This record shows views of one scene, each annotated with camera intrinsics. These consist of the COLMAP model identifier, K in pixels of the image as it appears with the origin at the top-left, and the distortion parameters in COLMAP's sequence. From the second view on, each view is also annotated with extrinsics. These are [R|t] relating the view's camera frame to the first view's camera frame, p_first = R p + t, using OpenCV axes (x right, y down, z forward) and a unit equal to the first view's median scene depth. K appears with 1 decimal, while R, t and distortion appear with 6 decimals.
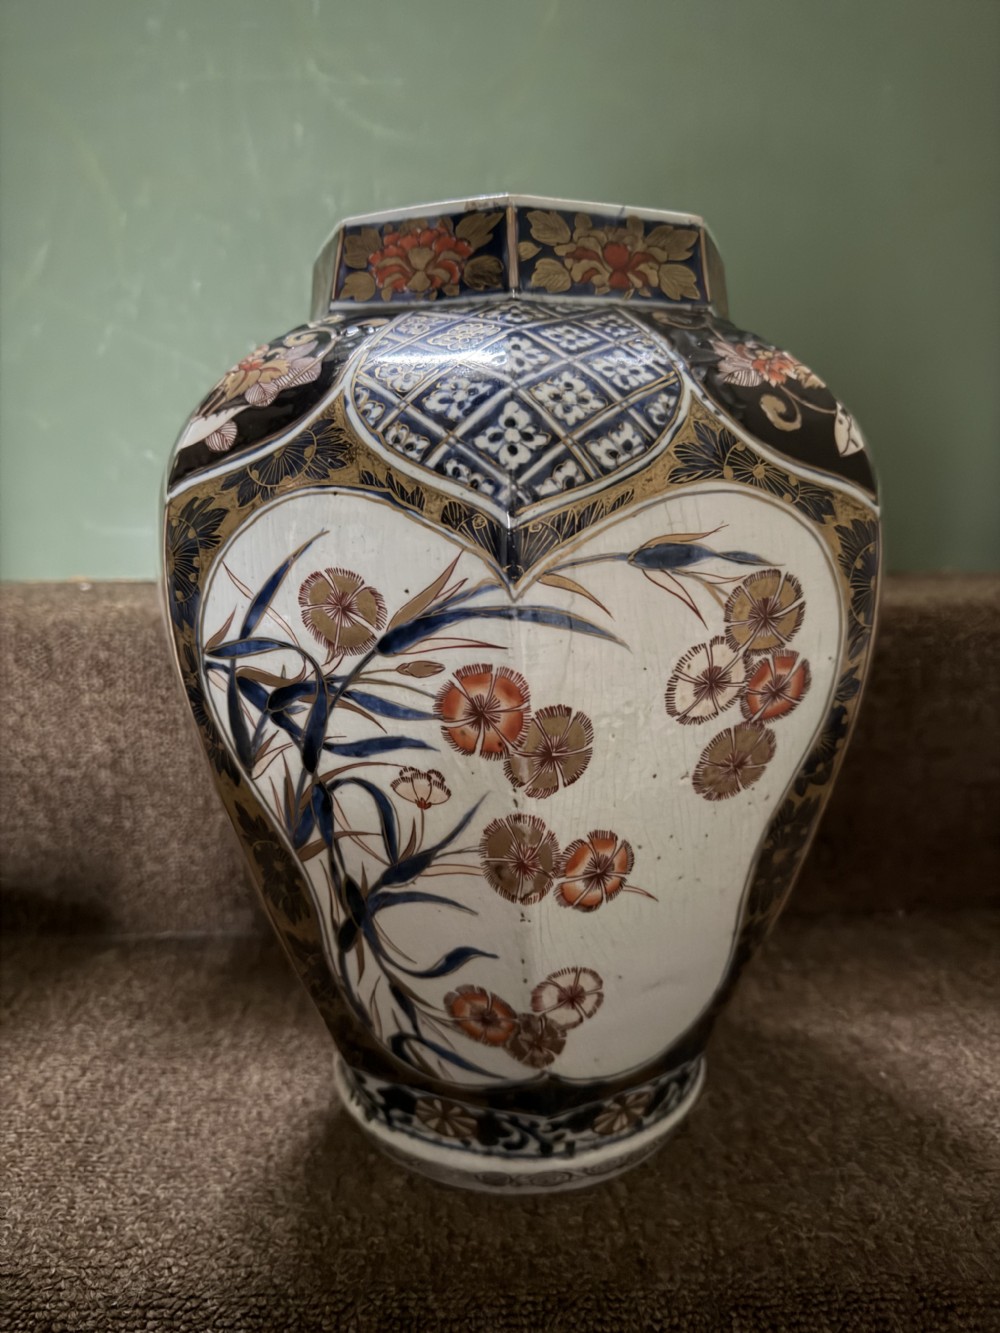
lens RADIAL K [[975.6, 0, 494.6], [0, 975.6, 662.6], [0, 0, 1]] dist [-0.034050, -0.002565]
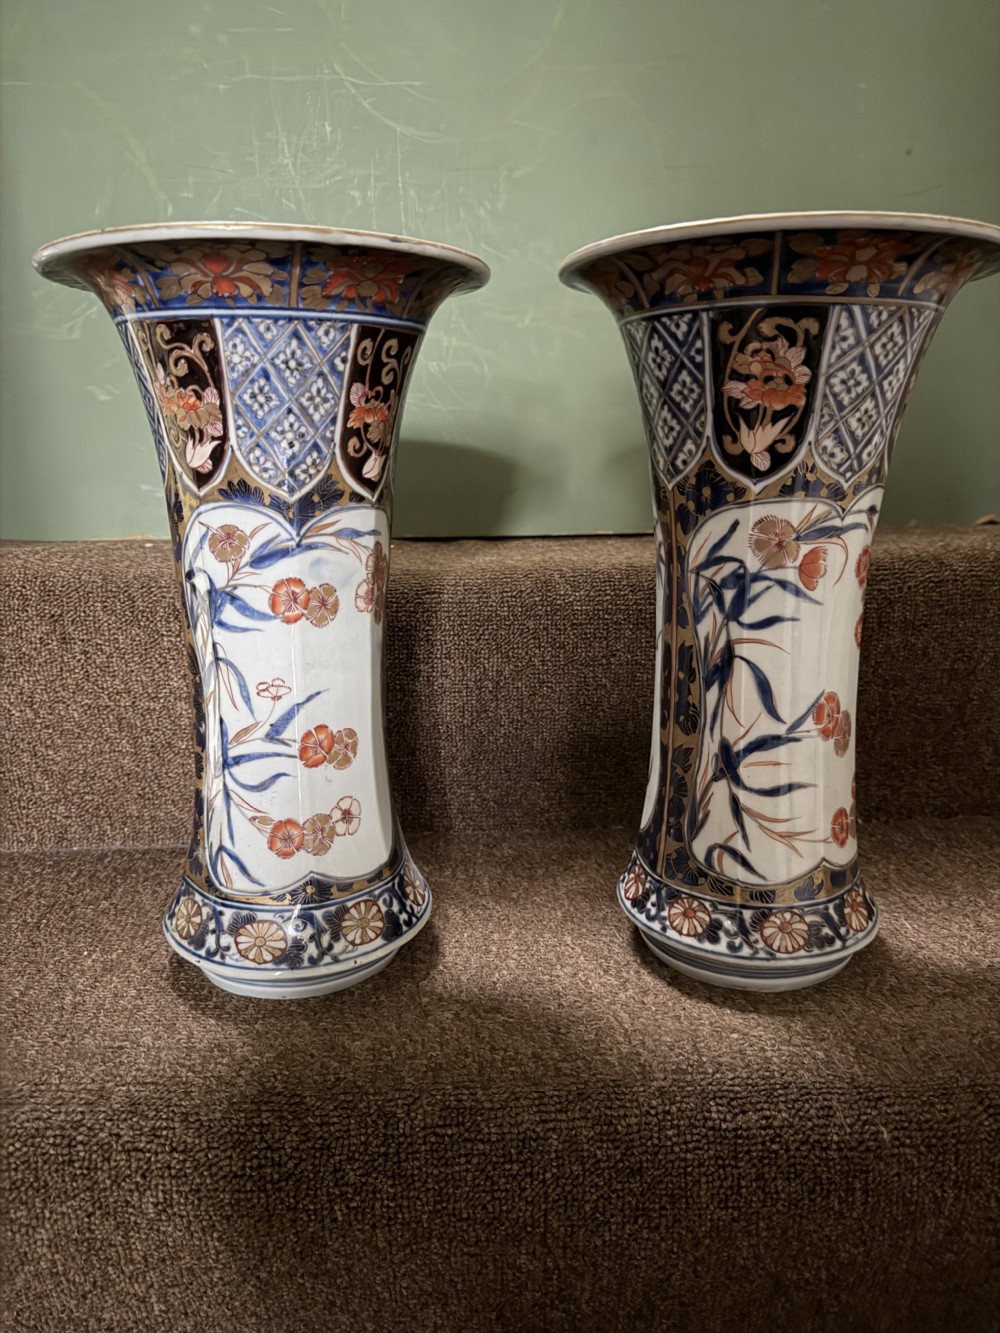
lens RADIAL K [[973.3, 0, 501.5], [0, 973.3, 663.5], [0, 0, 1]] dist [-0.024486, -0.018292]
pose [[0.999912, -0.008096, 0.010477, -0.043211], [0.007613, 0.998944, 0.045312, 0.022186], [-0.010833, -0.045228, 0.998918, -0.263280]]
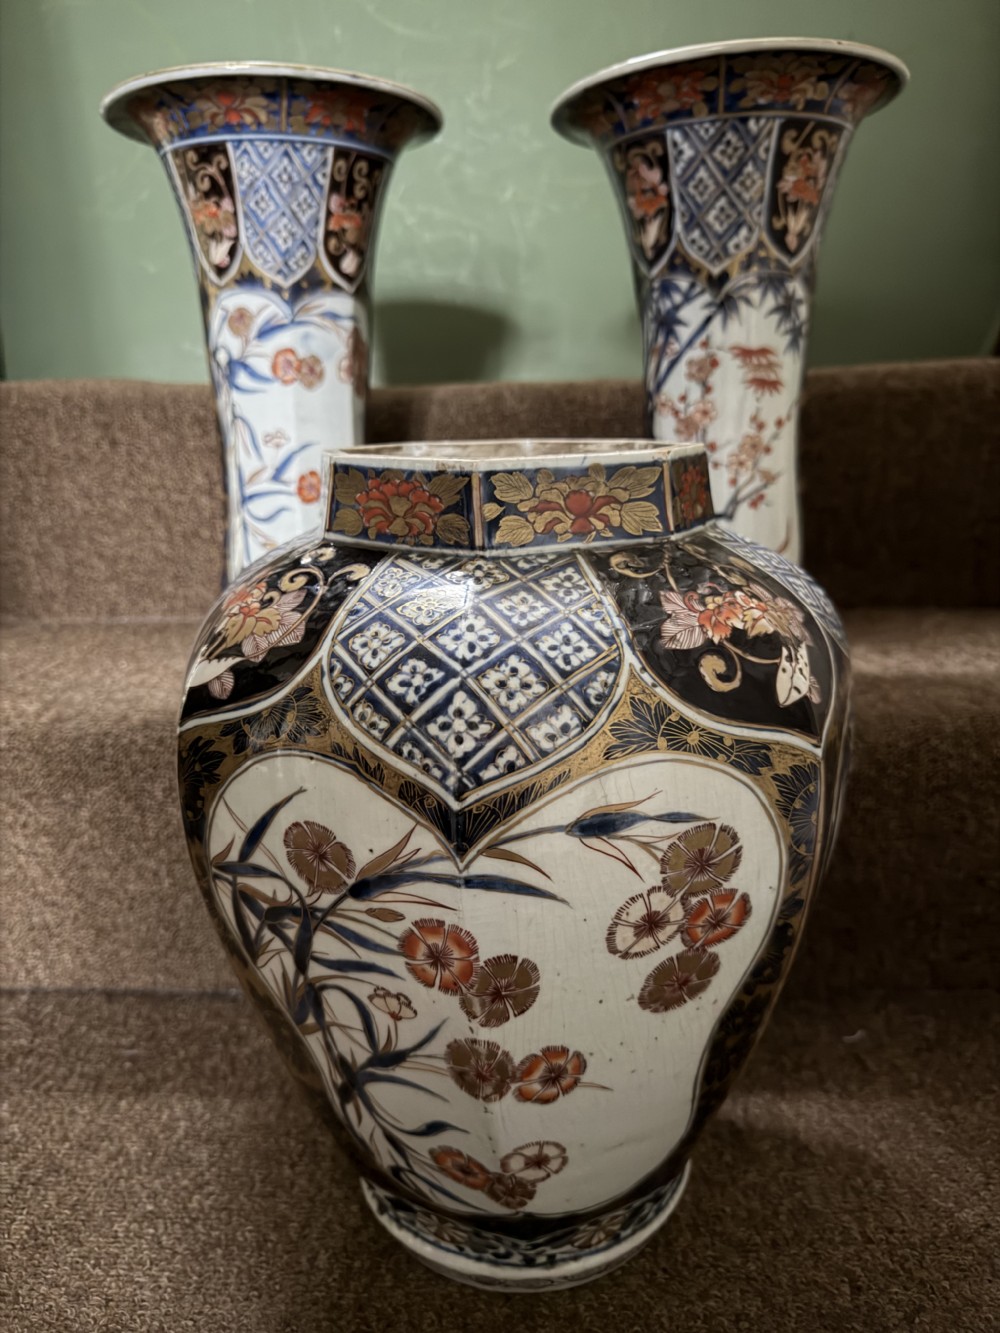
lens RADIAL K [[975.6, 0, 496.7], [0, 975.6, 666.4], [0, 0, 1]] dist [-0.034050, -0.002565]
pose [[0.997703, 0.006203, -0.067461, 0.177252], [-0.000272, 0.996158, 0.087570, 0.371654], [0.067745, -0.087350, 0.993871, -0.686580]]
